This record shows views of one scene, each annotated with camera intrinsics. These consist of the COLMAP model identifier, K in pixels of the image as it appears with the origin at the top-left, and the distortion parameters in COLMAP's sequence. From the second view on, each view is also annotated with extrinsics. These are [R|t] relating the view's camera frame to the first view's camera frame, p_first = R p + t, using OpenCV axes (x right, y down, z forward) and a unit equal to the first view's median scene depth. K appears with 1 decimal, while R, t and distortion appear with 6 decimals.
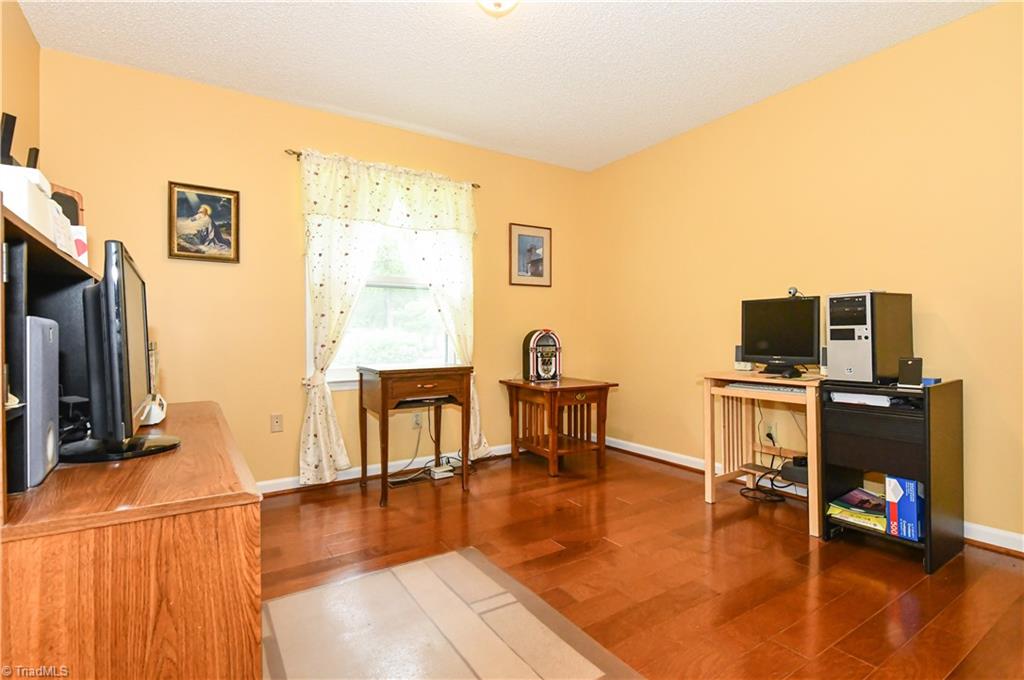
lens RADIAL K [[496.6, 0, 491.5], [0, 496.6, 327.7], [0, 0, 1]] dist [0.005407, -0.006401]
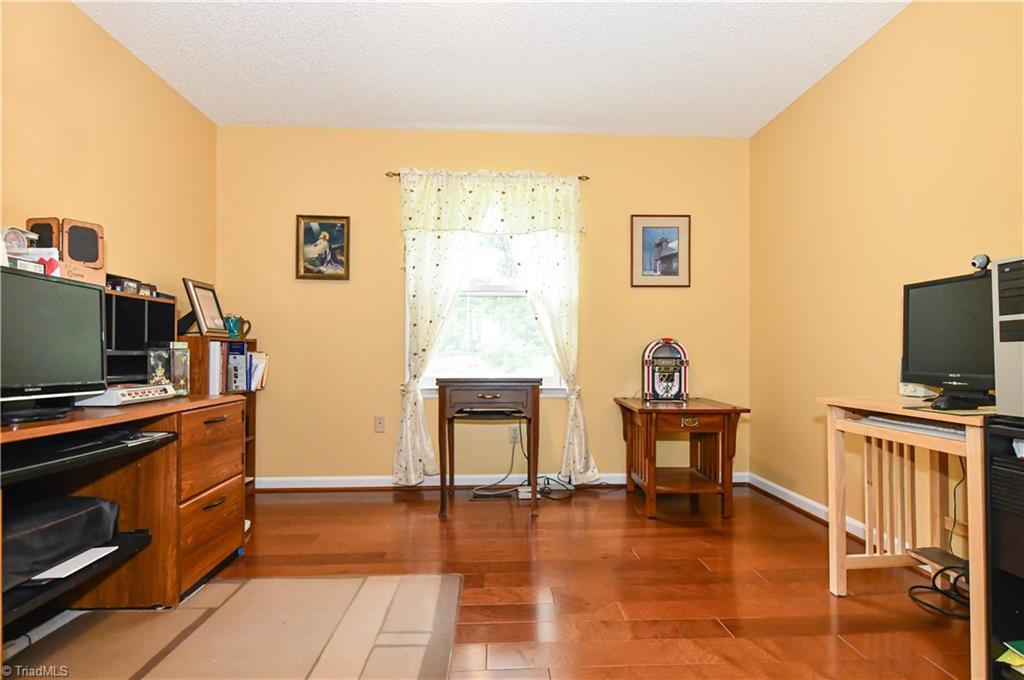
lens RADIAL K [[496.6, 0, 513.2], [0, 496.6, 345.0], [0, 0, 1]] dist [0.005407, -0.006401]
pose [[0.868084, -0.002365, -0.496412, 0.357952], [-0.000264, 0.999986, -0.005224, 0.022693], [0.496417, 0.004666, 0.868072, 0.194746]]
